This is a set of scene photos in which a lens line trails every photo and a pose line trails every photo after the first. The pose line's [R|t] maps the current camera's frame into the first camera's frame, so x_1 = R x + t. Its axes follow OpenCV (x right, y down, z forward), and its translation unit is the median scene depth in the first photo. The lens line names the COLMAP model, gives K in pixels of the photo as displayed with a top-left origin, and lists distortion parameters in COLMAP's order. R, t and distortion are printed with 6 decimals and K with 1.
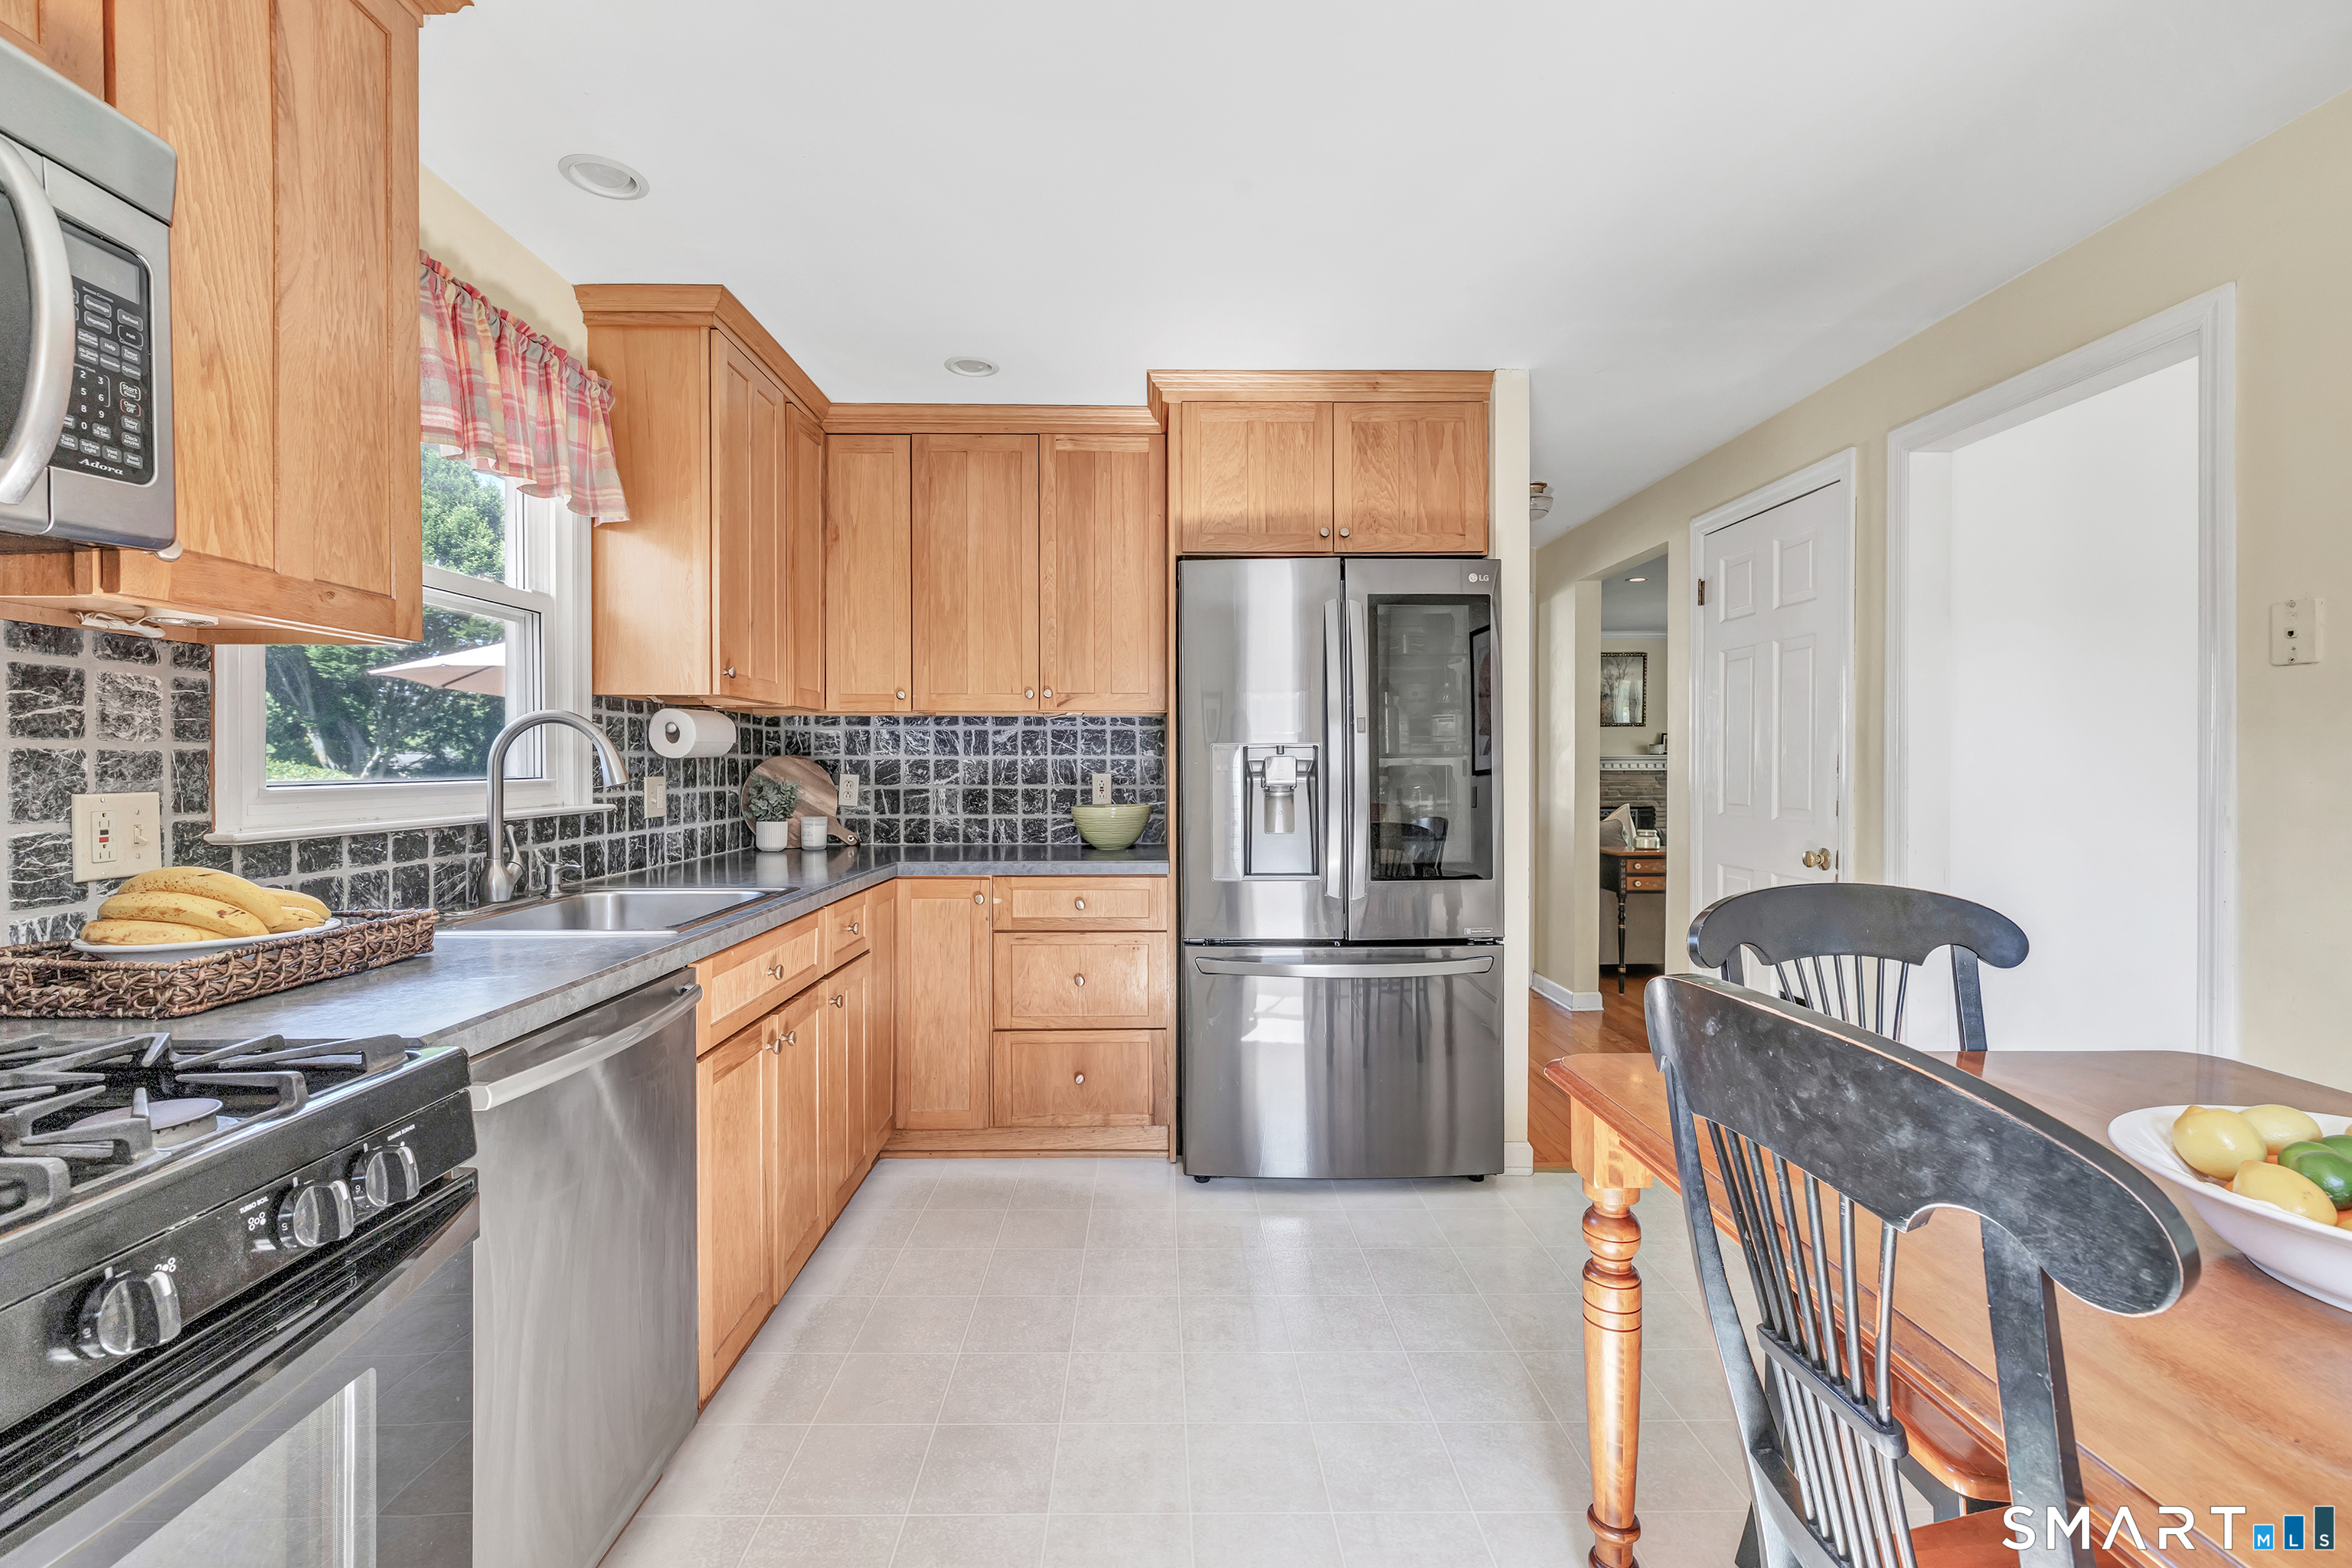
lens RADIAL K [[1040.0, 0, 1151.8], [0, 1040.0, 772.5], [0, 0, 1]] dist [-0.006076, 0.004132]
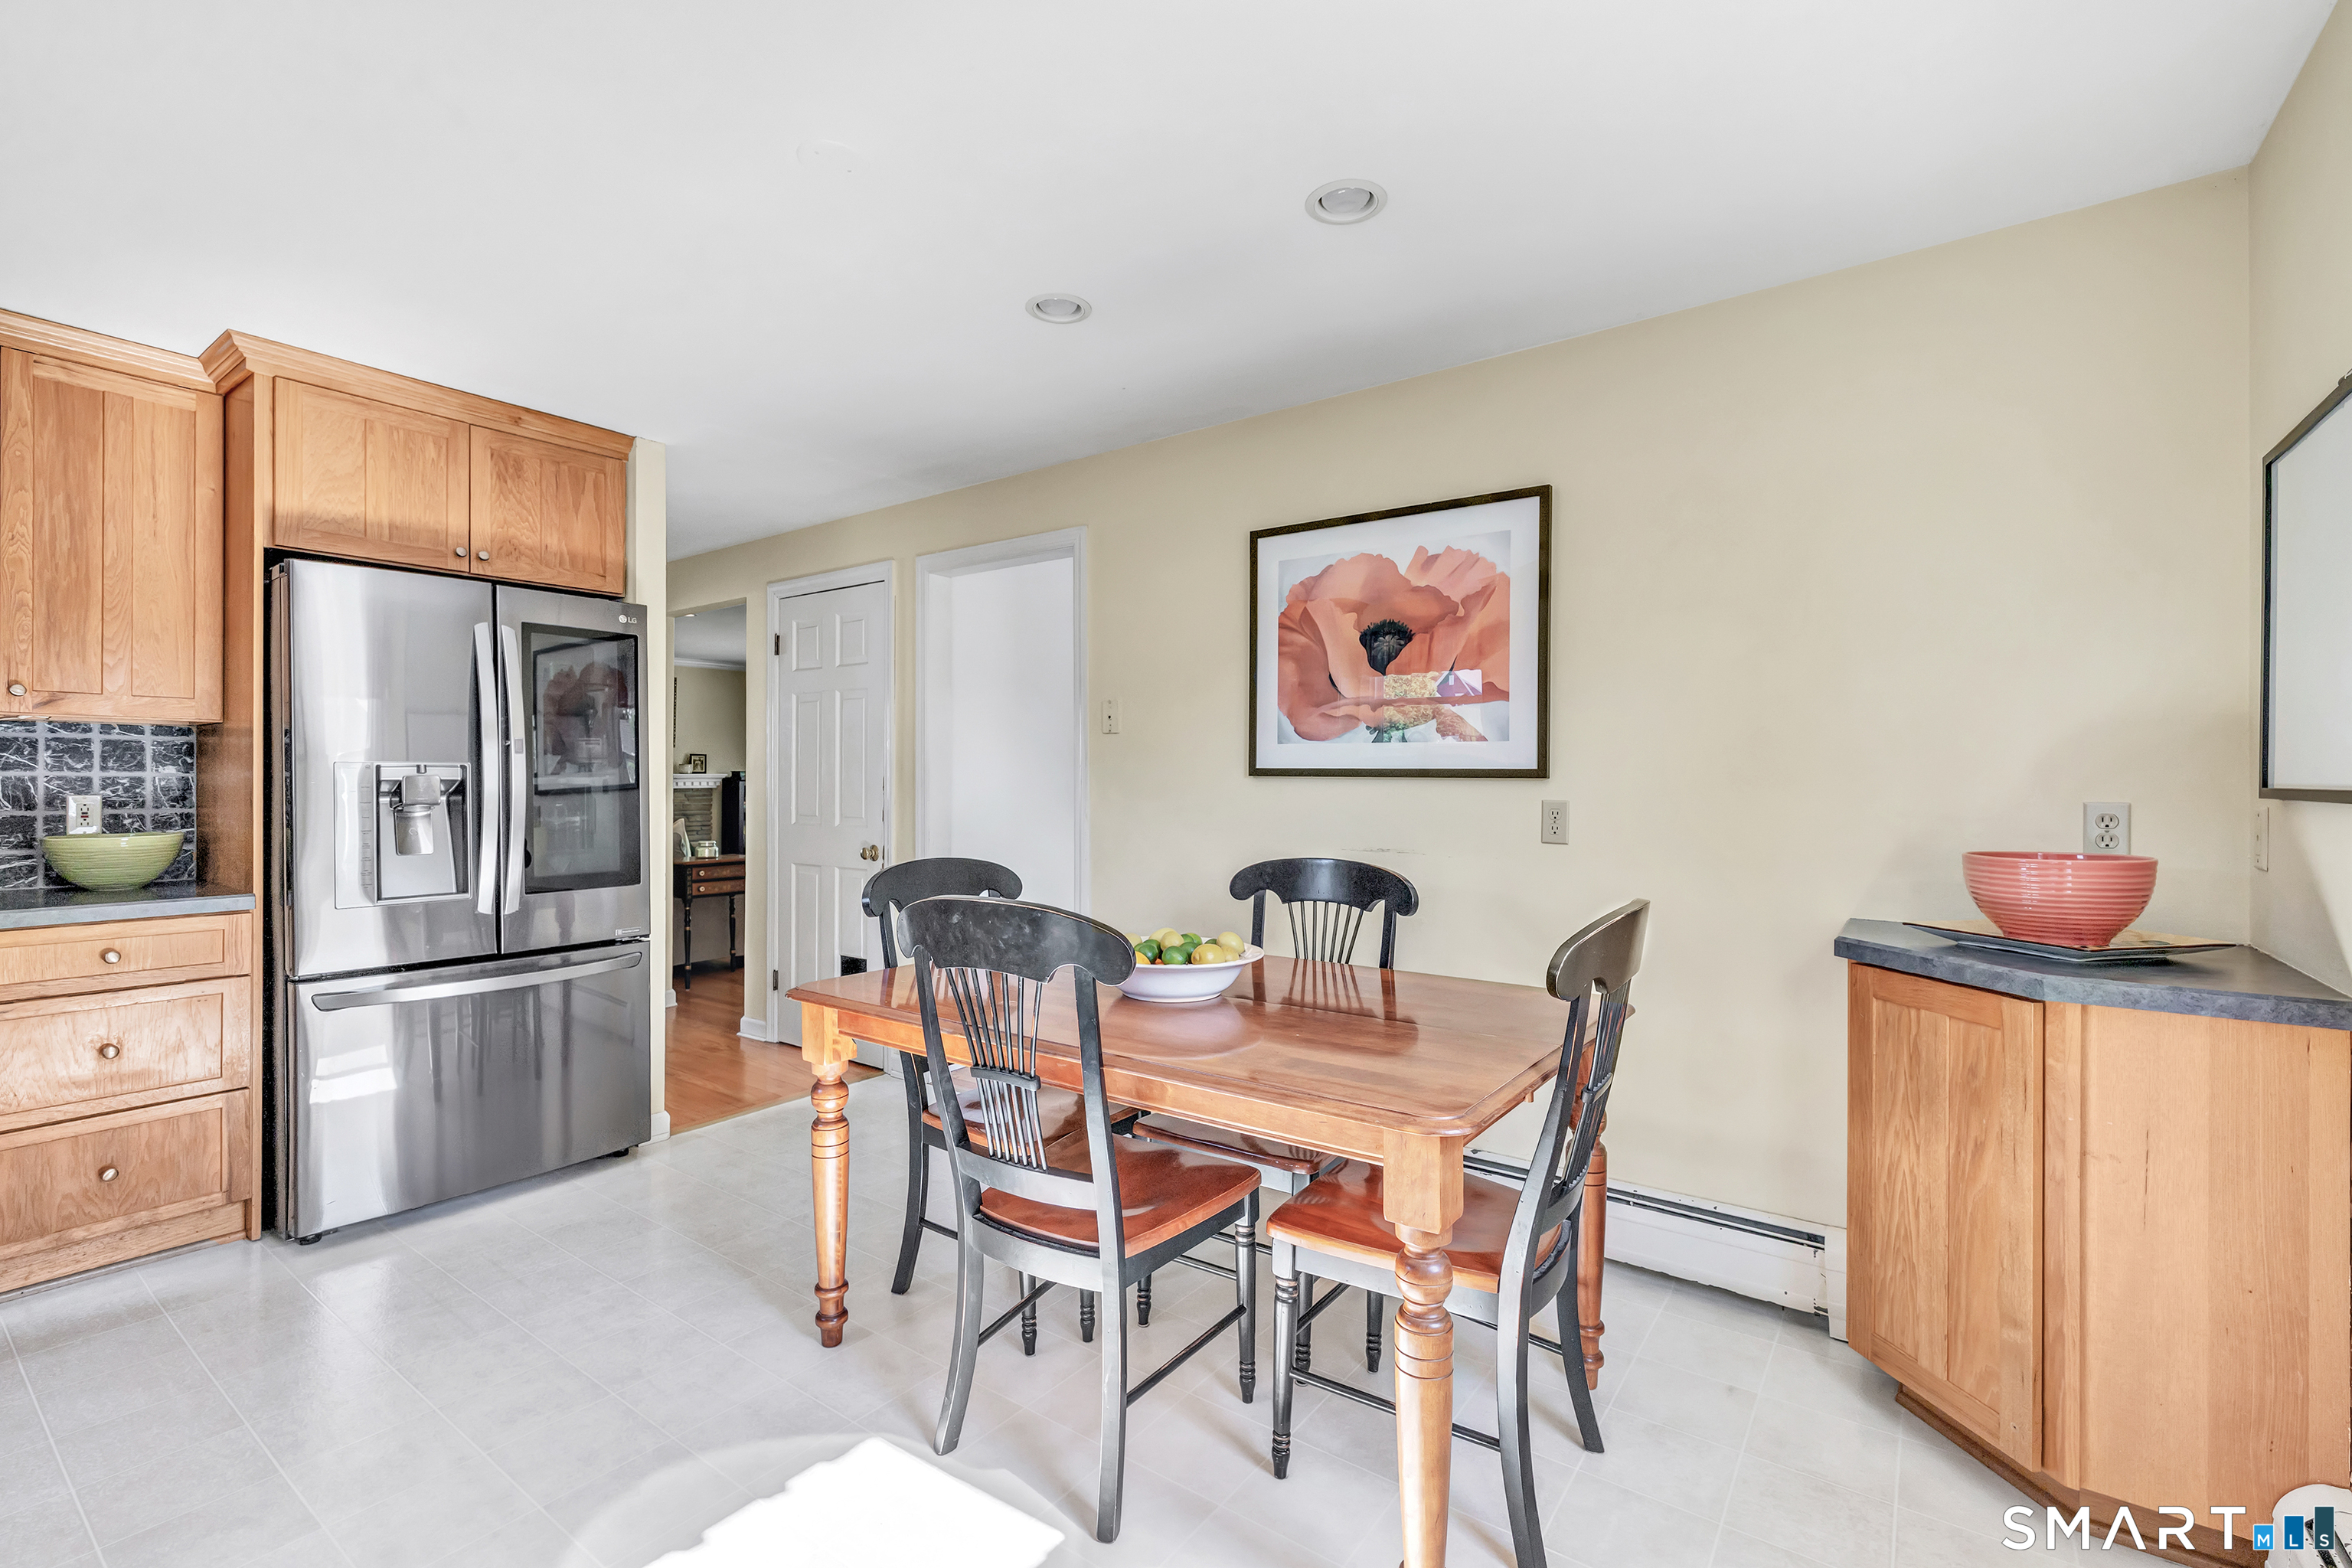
lens RADIAL K [[1040.0, 0, 1175.1], [0, 1040.0, 789.8], [0, 0, 1]] dist [-0.006076, 0.004132]
pose [[0.597547, -0.004366, 0.801822, -0.222906], [0.004415, 0.999988, 0.002155, -0.001193], [-0.801822, 0.002252, 0.597559, -0.146745]]
